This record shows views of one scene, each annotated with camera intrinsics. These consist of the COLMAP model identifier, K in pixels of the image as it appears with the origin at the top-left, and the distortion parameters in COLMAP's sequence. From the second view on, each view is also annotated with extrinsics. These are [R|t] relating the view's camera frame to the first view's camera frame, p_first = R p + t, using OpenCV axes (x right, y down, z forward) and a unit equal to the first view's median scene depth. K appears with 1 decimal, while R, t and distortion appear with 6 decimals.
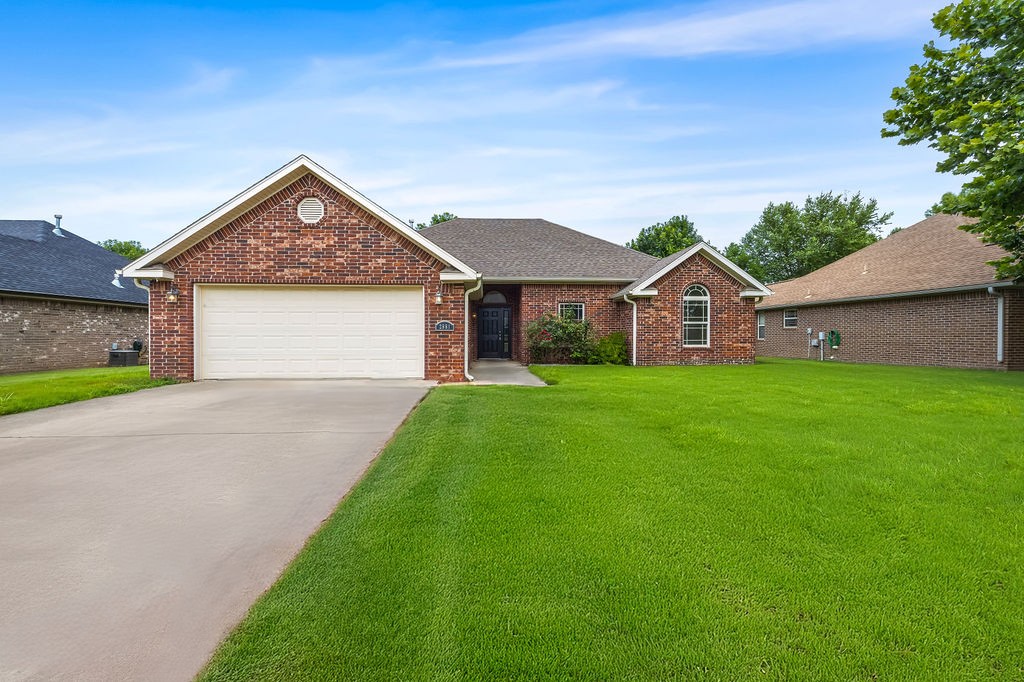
lens RADIAL K [[386.5, 0, 506.8], [0, 386.5, 337.0], [0, 0, 1]] dist [-0.001441, -0.000418]
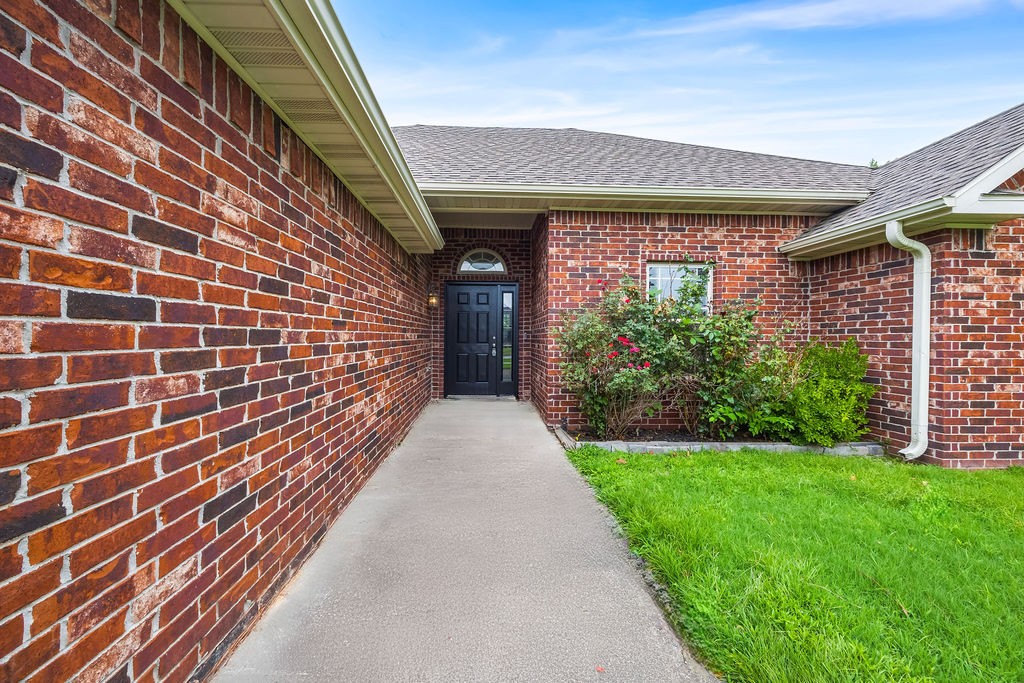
lens RADIAL K [[386.5, 0, 506.8], [0, 386.5, 337.5], [0, 0, 1]] dist [-0.001441, -0.000418]
pose [[0.999903, 0.005183, -0.012911, 0.004084], [-0.005235, 0.999978, -0.003980, -0.014523], [0.012890, 0.004047, 0.999909, 0.668962]]
